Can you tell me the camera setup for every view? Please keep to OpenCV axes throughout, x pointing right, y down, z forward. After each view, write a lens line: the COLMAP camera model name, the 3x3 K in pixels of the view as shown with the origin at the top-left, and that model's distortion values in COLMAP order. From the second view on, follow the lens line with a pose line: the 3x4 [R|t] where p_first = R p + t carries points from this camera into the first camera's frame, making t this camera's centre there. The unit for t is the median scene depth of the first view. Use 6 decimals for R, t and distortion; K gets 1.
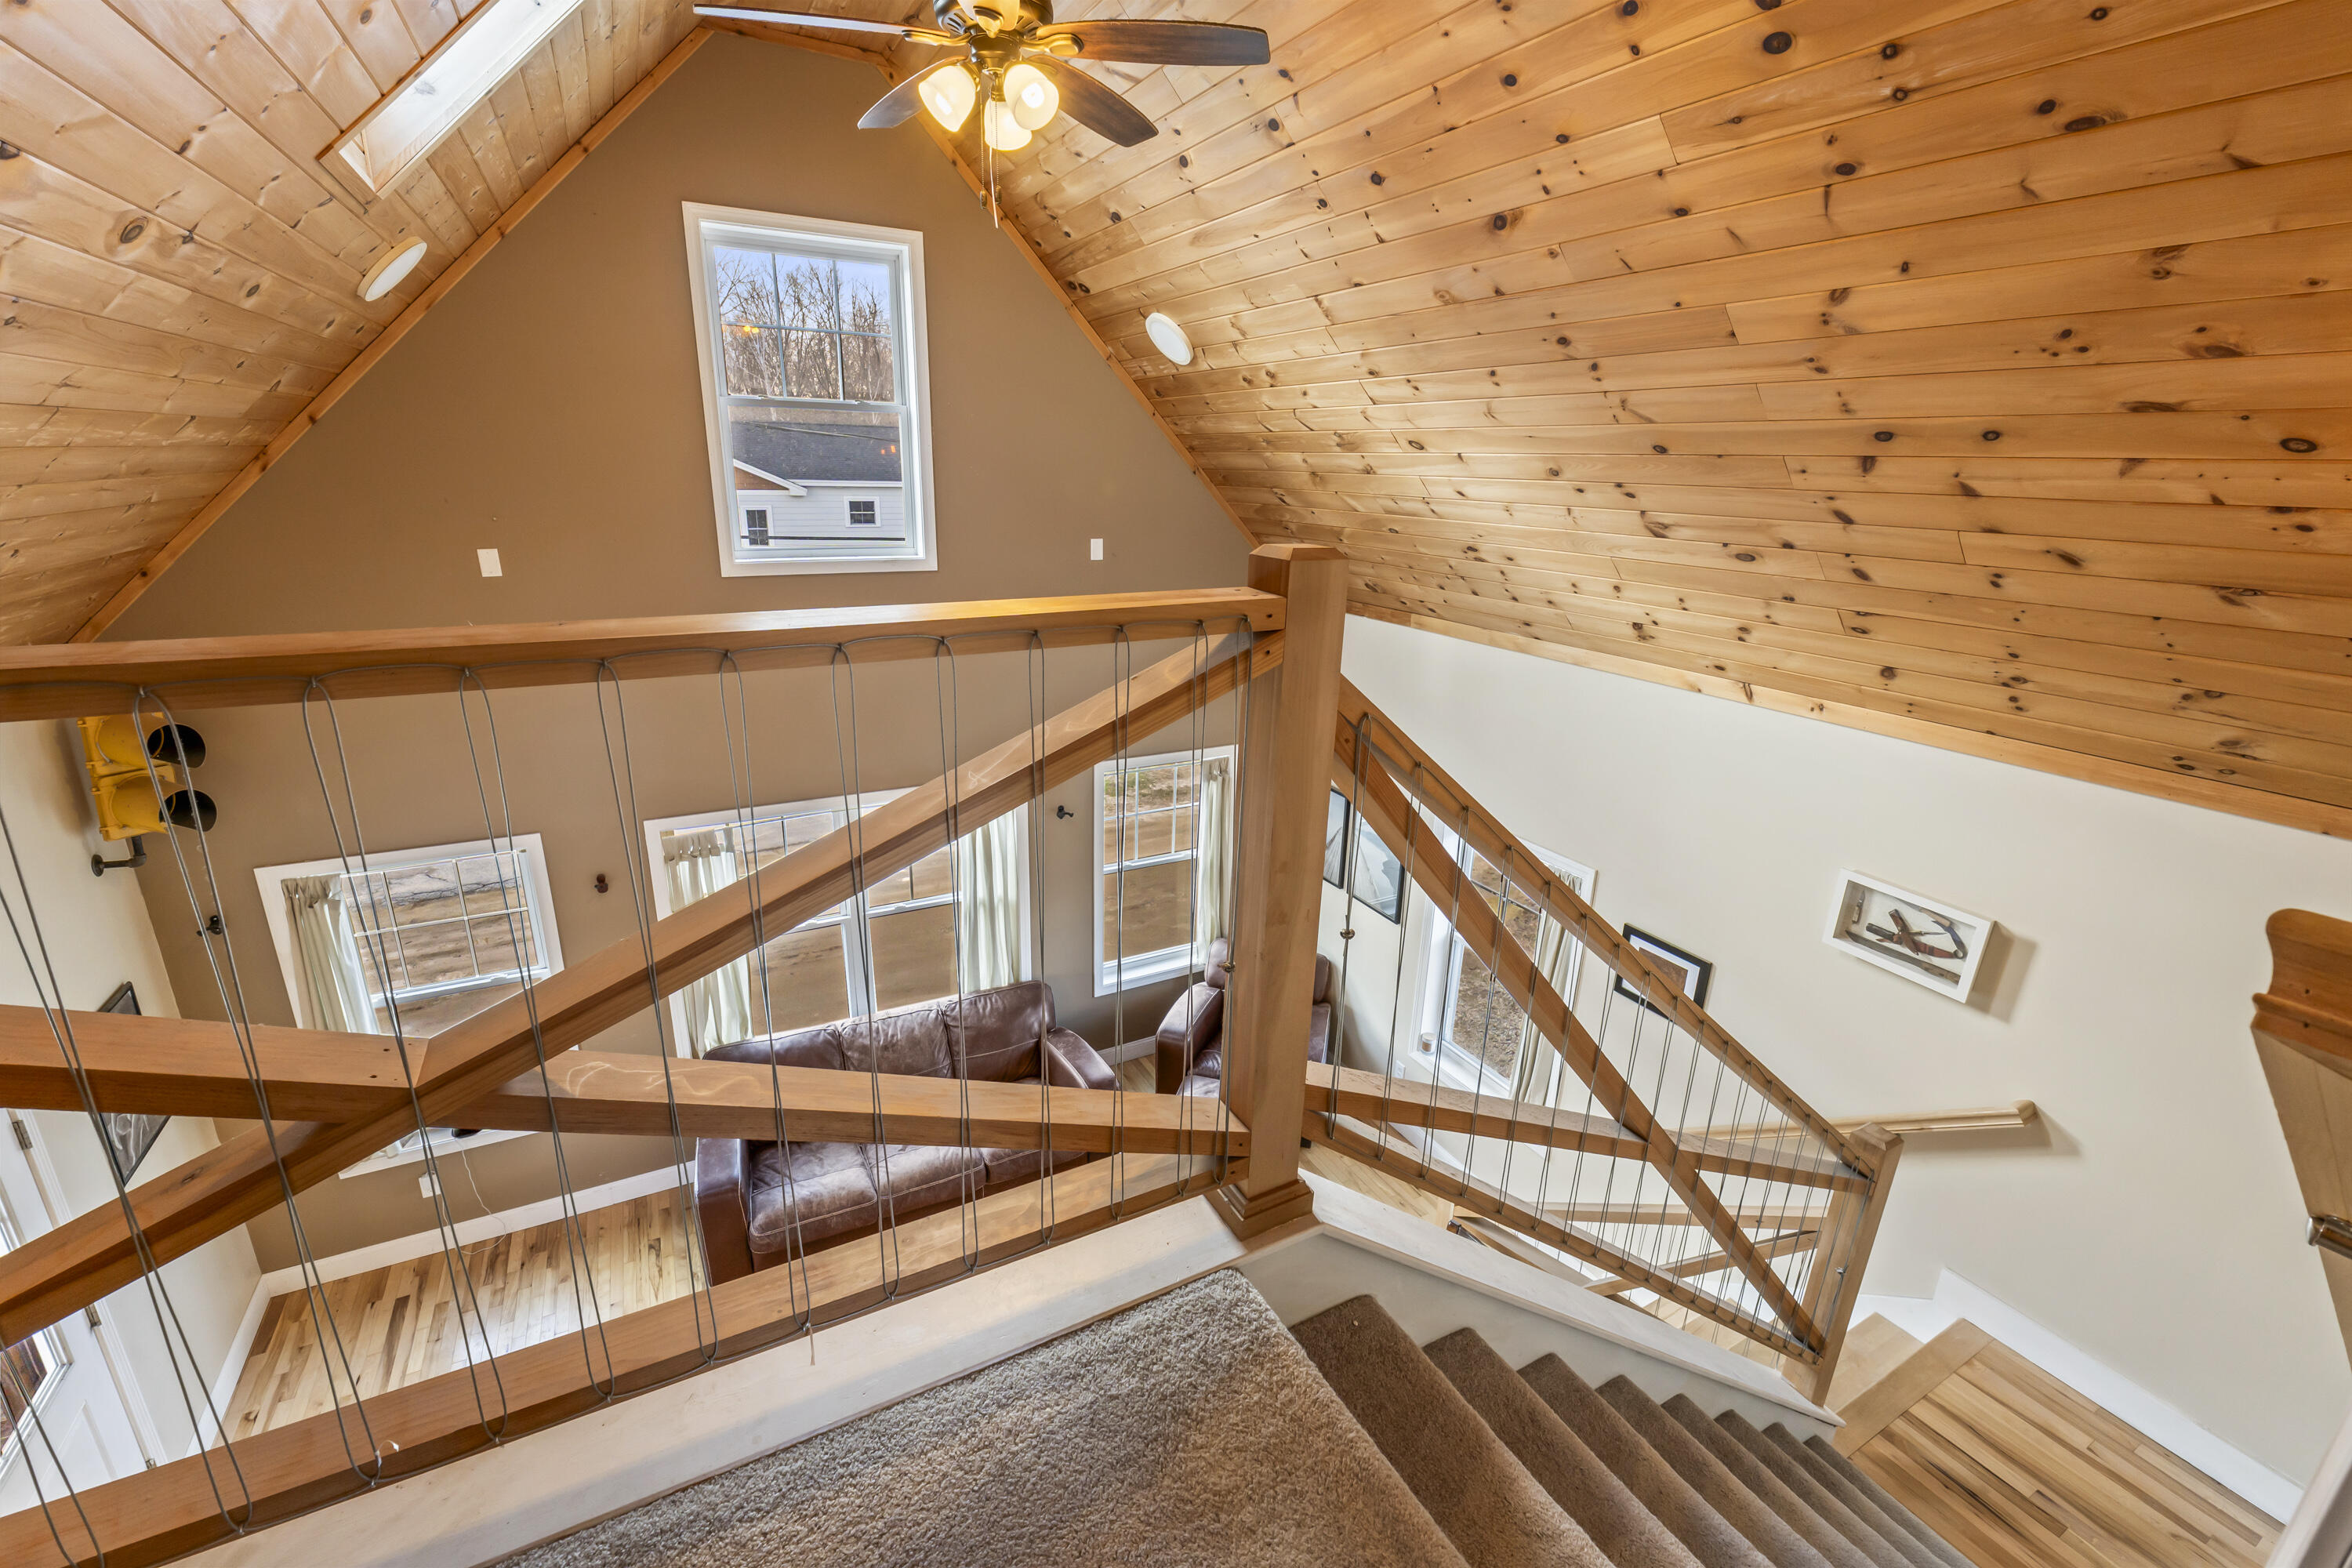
lens RADIAL K [[987.2, 0, 1171.3], [0, 987.2, 769.3], [0, 0, 1]] dist [-0.010803, 0.000238]
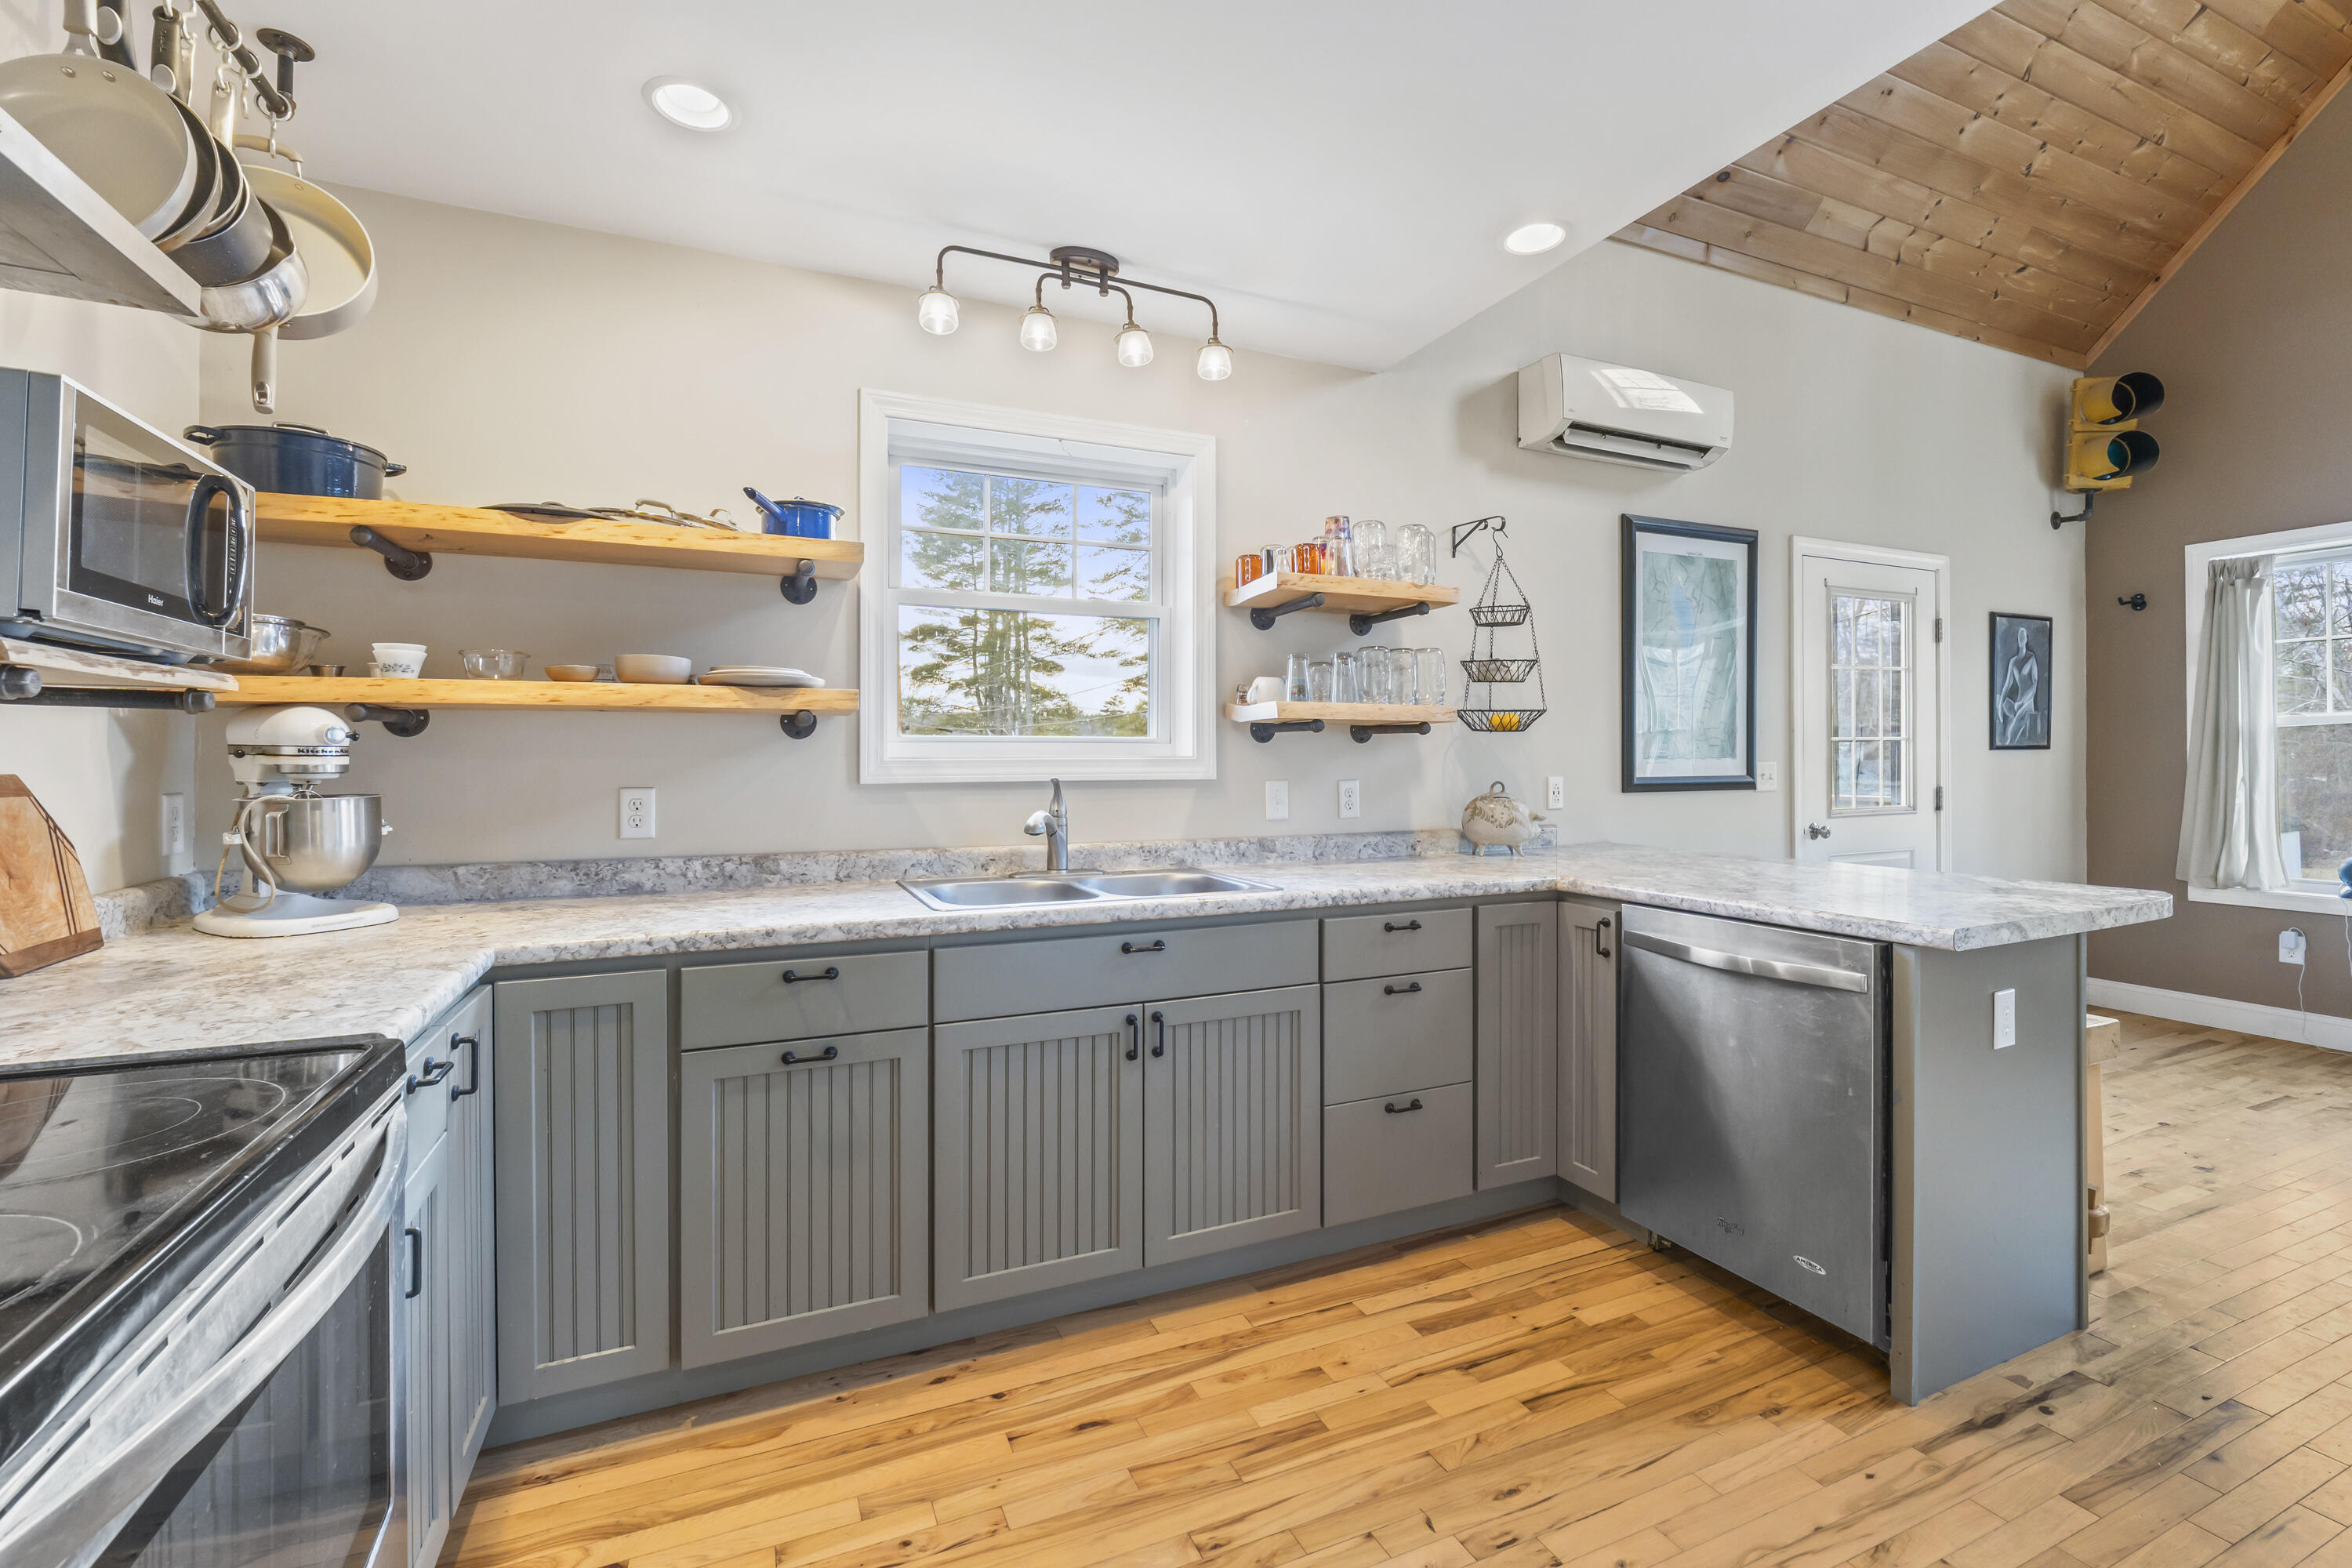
lens RADIAL K [[987.2, 0, 1165.2], [0, 987.2, 754.6], [0, 0, 1]] dist [-0.010803, 0.000238]
pose [[-0.083765, -0.032112, -0.995968, 0.190422], [-0.299471, 0.954089, -0.005575, 0.614780], [0.950421, 0.297797, -0.089536, 0.101736]]
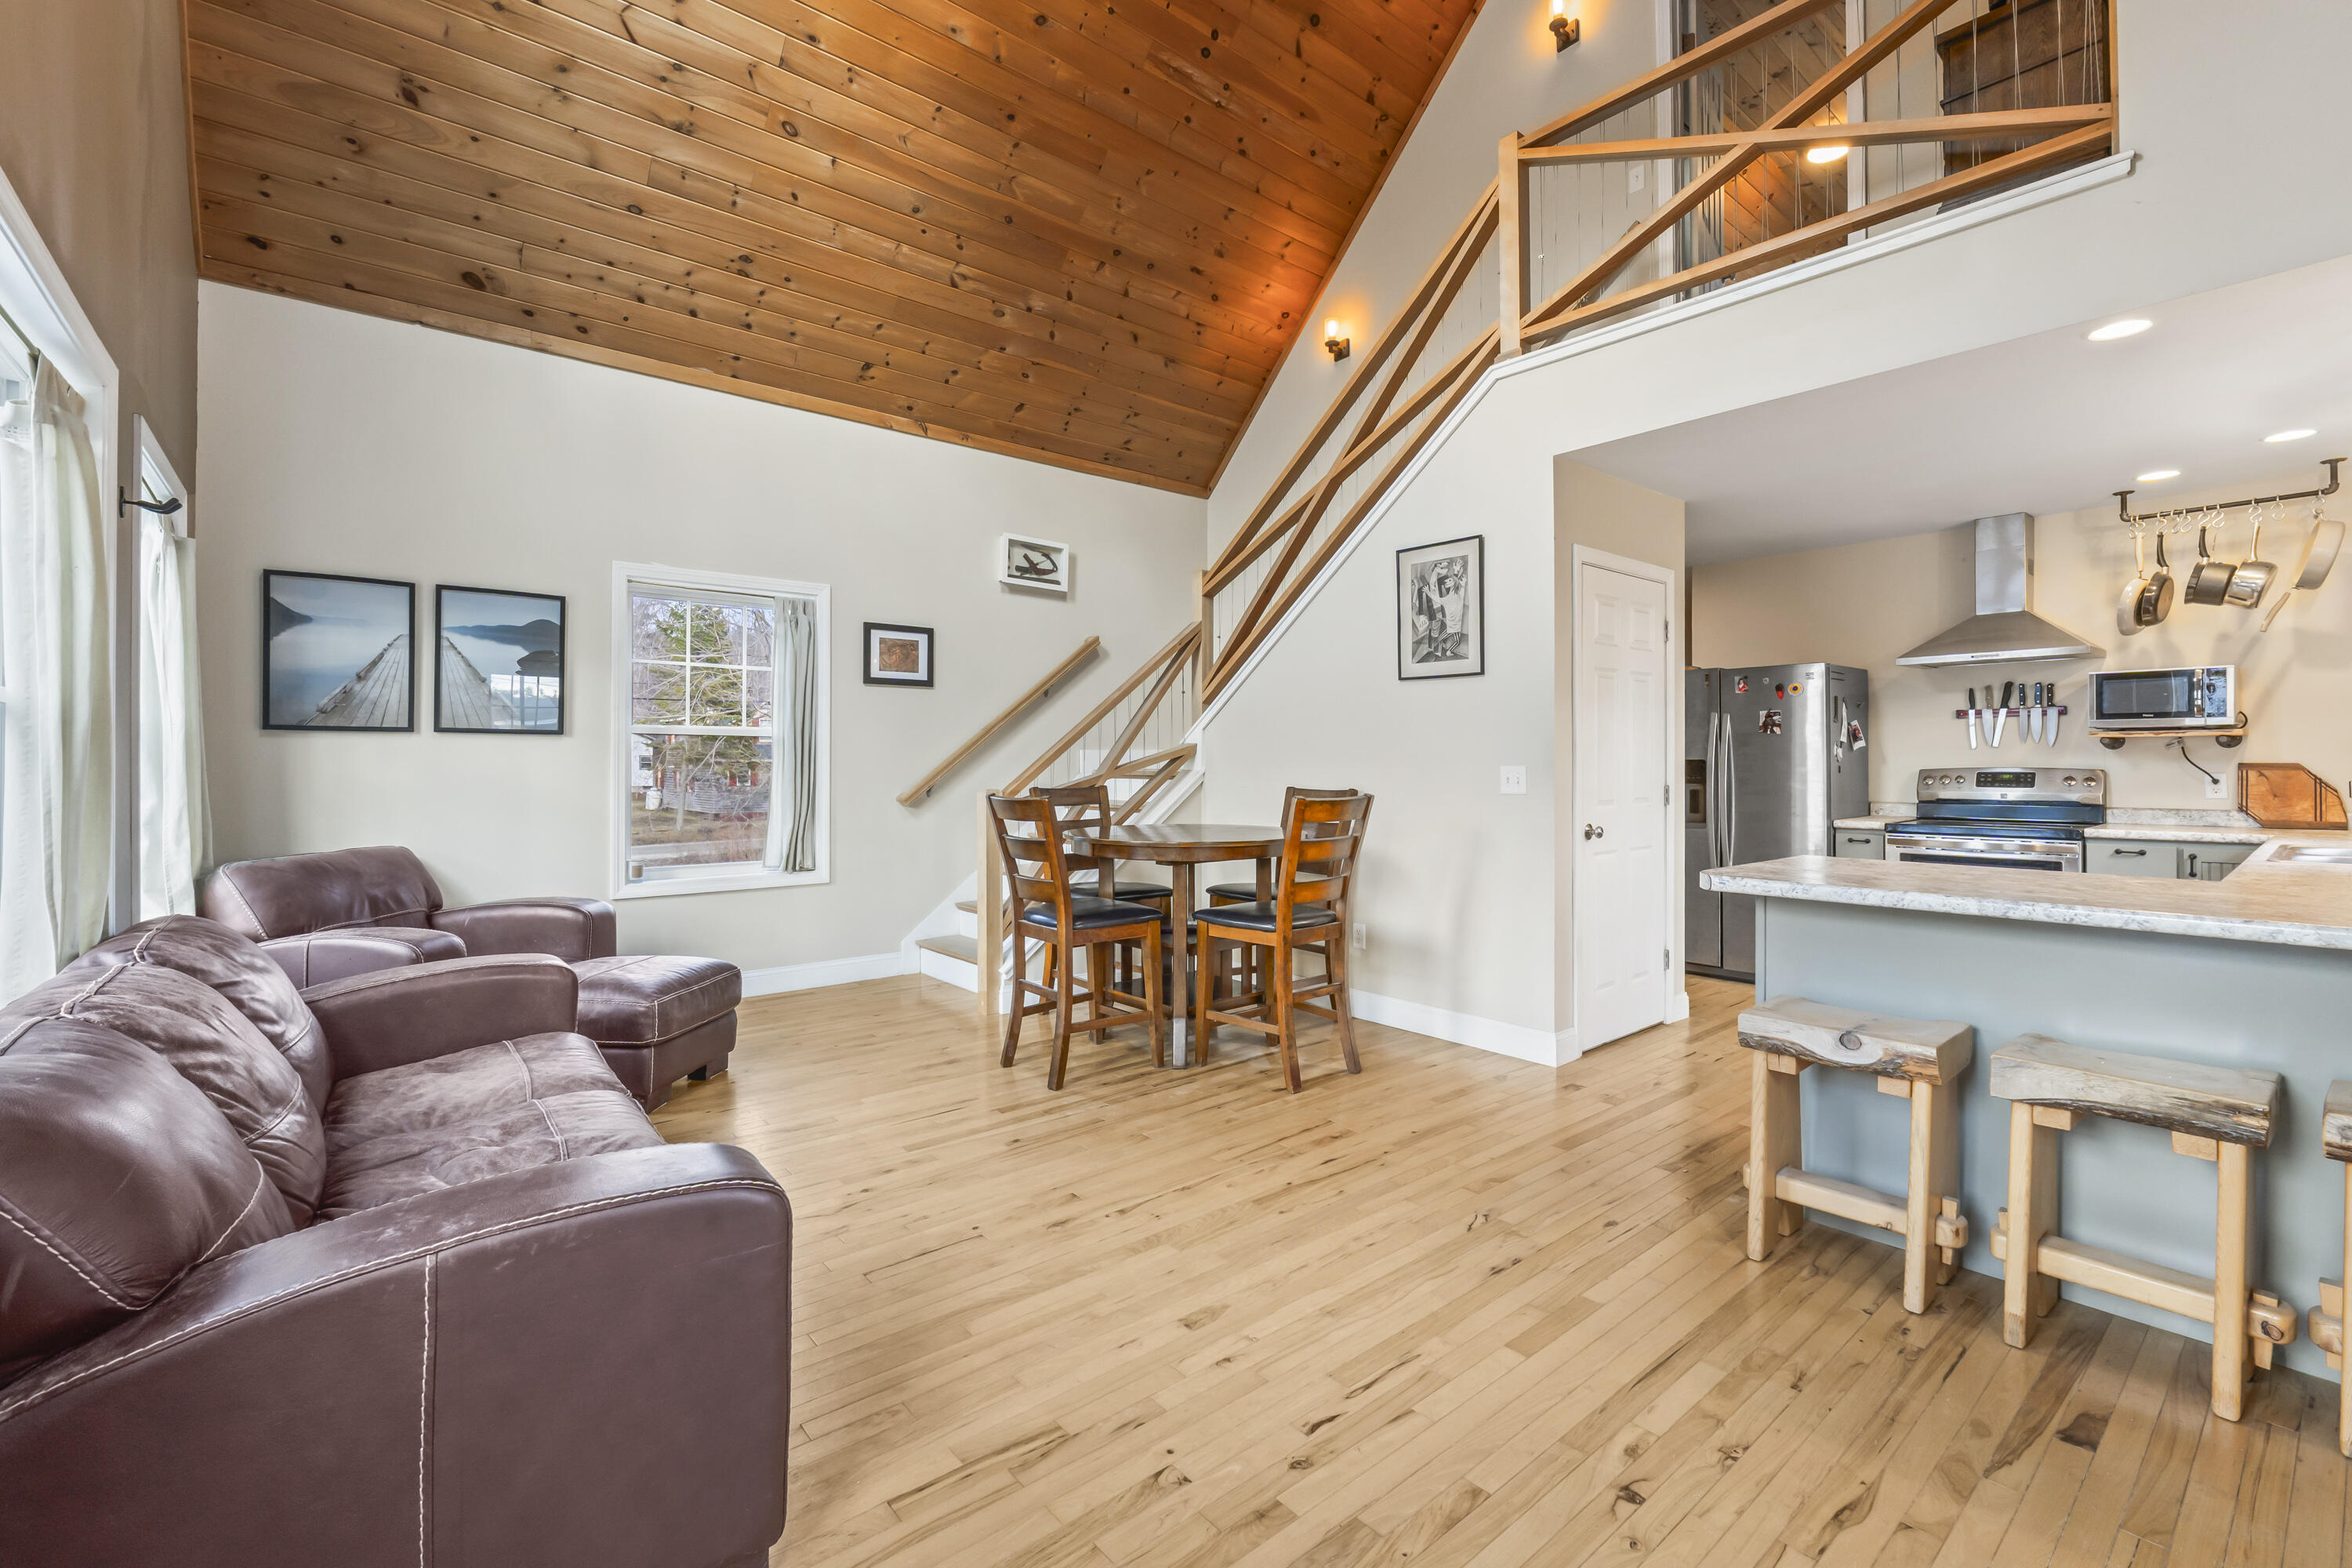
lens RADIAL K [[987.2, 0, 1176.1], [0, 987.2, 759.6], [0, 0, 1]] dist [-0.010803, 0.000238]
pose [[-0.200922, -0.024590, 0.979299, -0.820201], [0.290600, 0.953189, 0.083556, 0.330105], [-0.935512, 0.301372, -0.184371, 0.917814]]
